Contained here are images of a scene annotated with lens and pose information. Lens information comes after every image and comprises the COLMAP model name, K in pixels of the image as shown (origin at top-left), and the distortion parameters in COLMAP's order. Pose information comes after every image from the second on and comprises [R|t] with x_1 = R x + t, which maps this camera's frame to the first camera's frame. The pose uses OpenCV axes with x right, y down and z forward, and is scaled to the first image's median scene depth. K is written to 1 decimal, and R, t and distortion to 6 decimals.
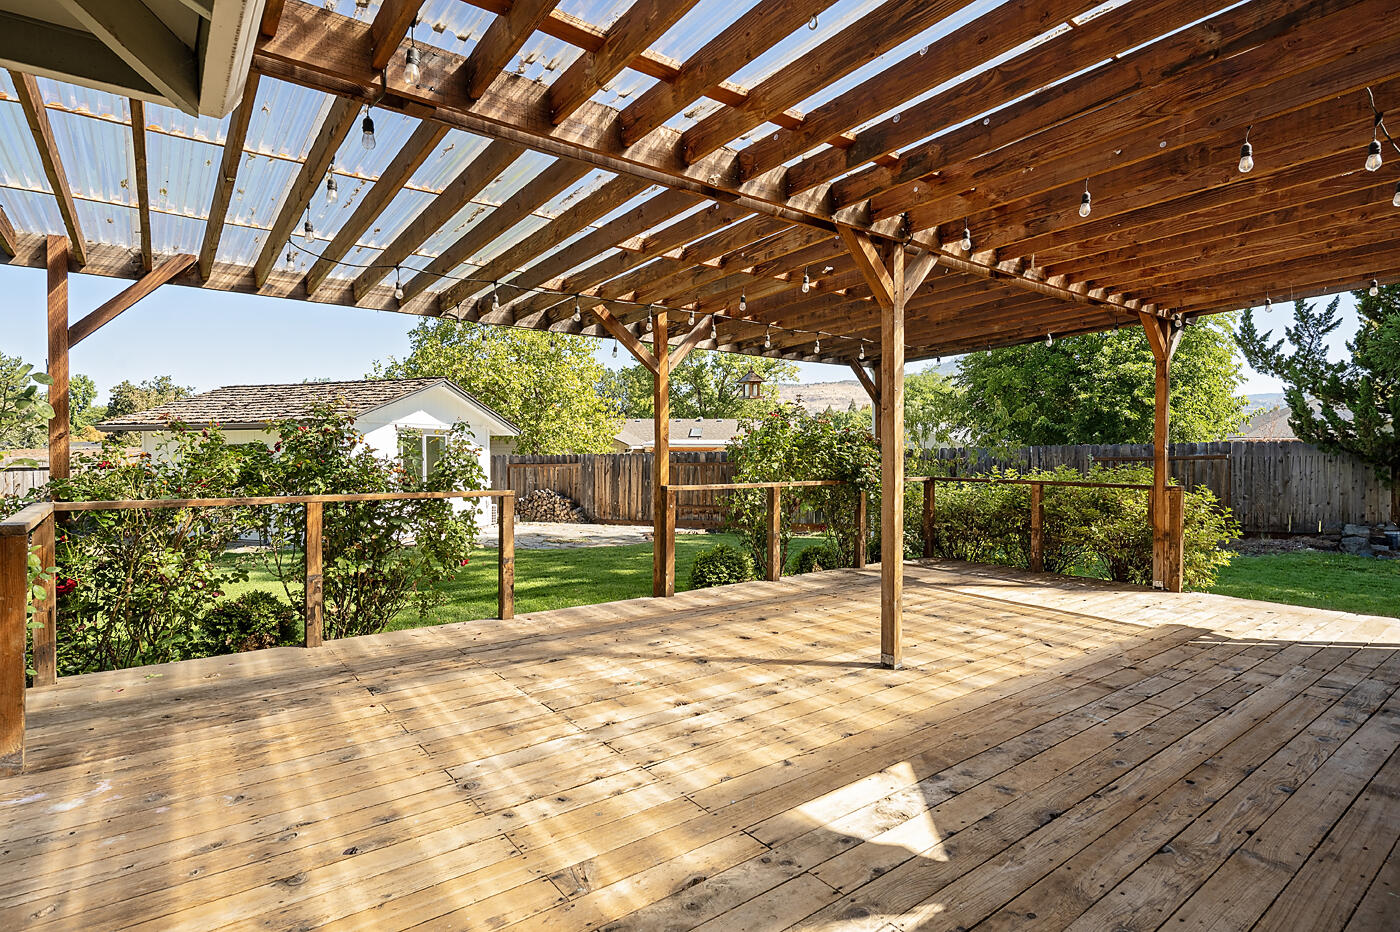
lens RADIAL K [[738.3, 0, 704.4], [0, 738.3, 462.3], [0, 0, 1]] dist [-0.006858, 0.000177]
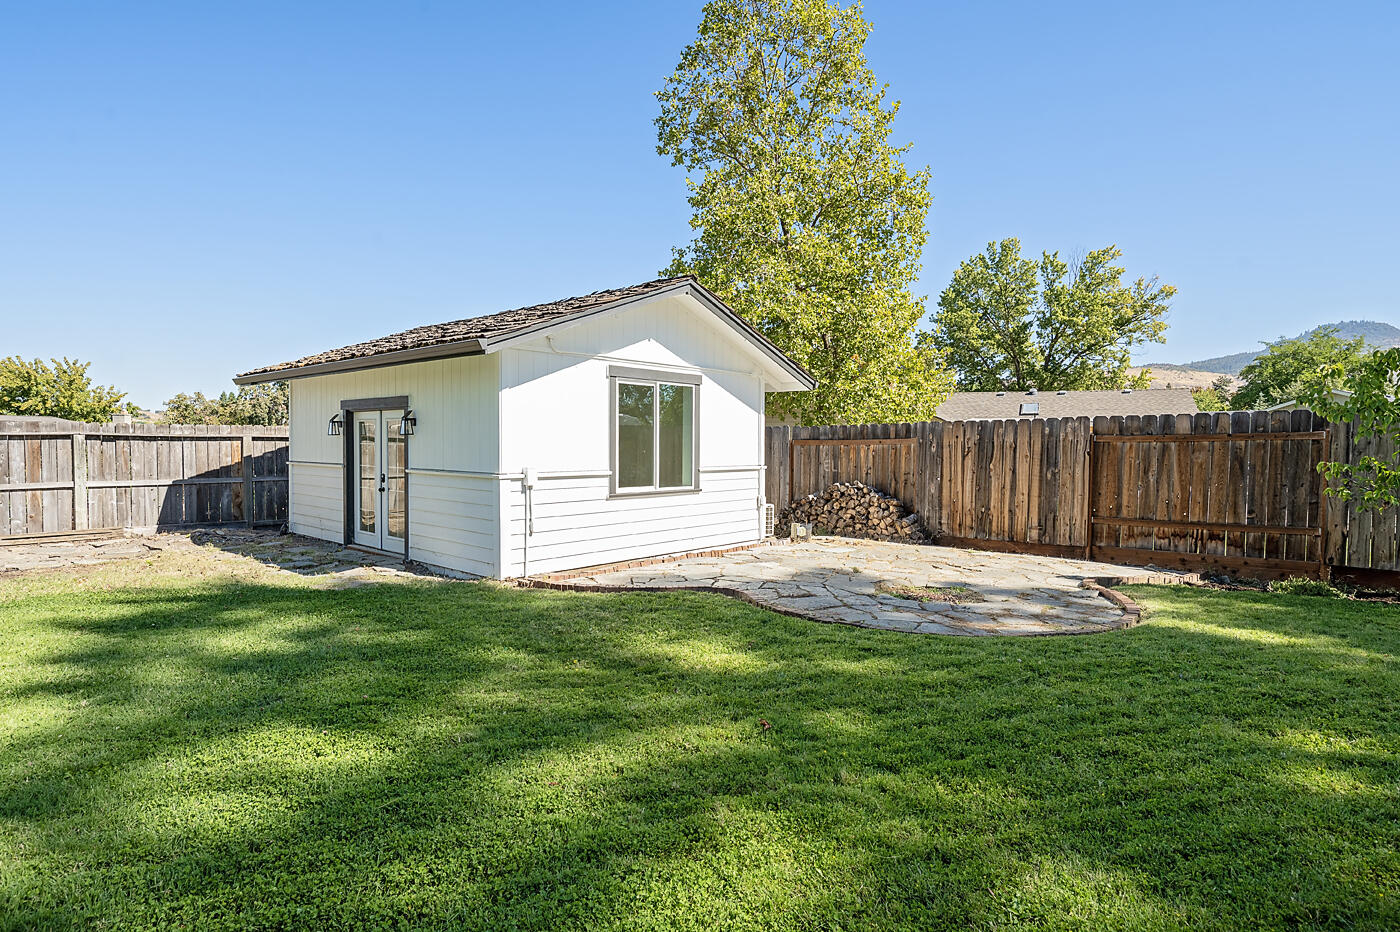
lens RADIAL K [[725.3, 0, 704.2], [0, 725.3, 464.0], [0, 0, 1]] dist [-0.002049, 0.000962]
pose [[0.937490, 0.015612, -0.347662, -0.634587], [-0.010905, 0.999821, 0.015491, 0.073537], [0.347842, -0.010732, 0.937492, 2.071688]]
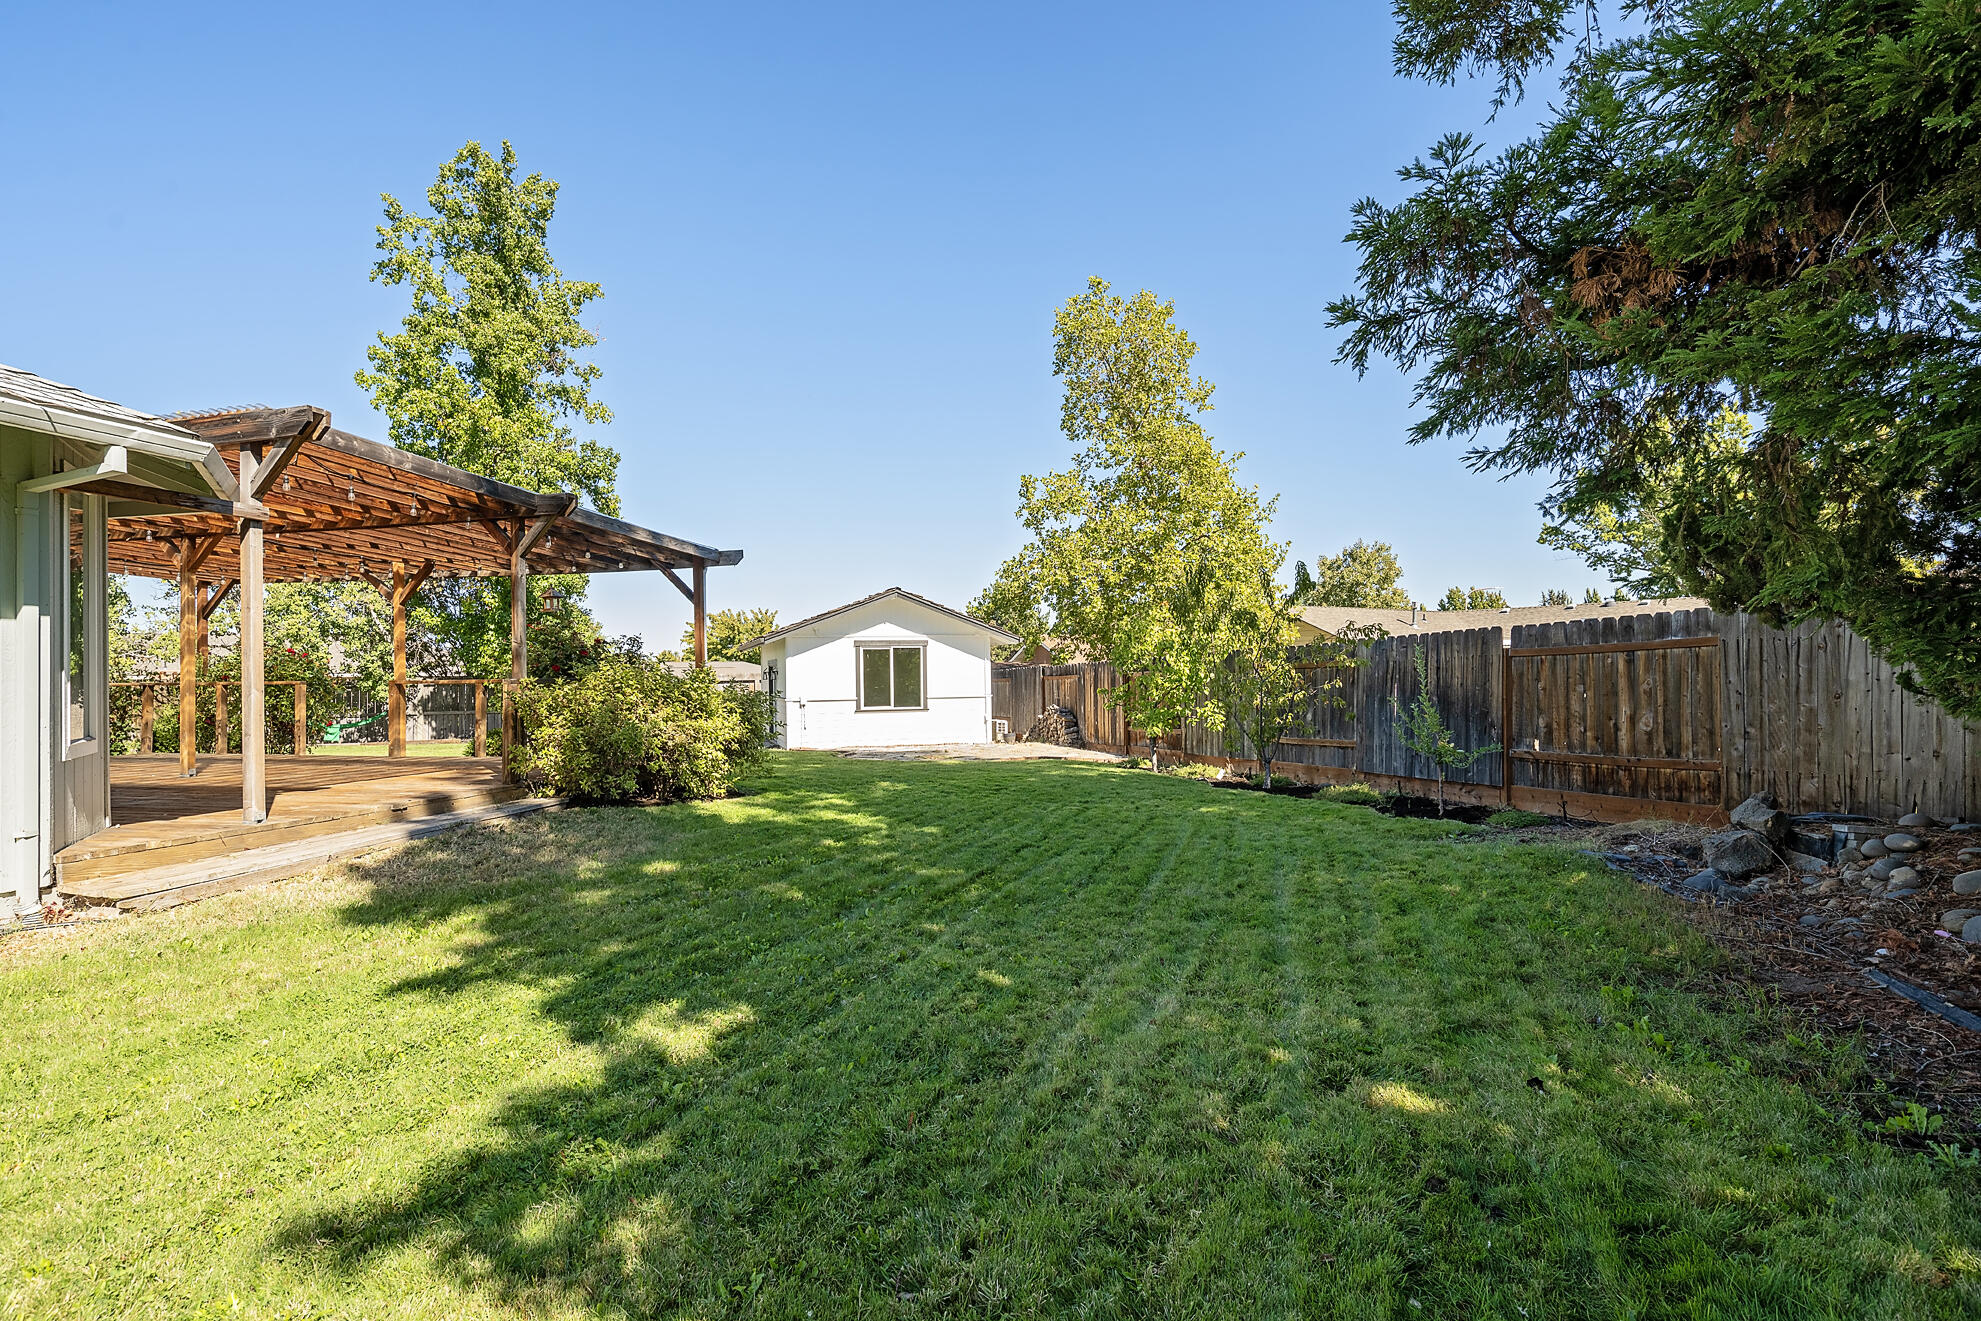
lens RADIAL K [[1018.3, 0, 1009.7], [0, 1018.3, 672.1], [0, 0, 1]] dist [-0.002761, 0.011245]
pose [[0.635473, -0.011972, -0.772030, 3.540960], [0.005079, 0.999923, -0.011325, 0.057448], [0.772107, 0.003276, 0.635485, 0.994975]]
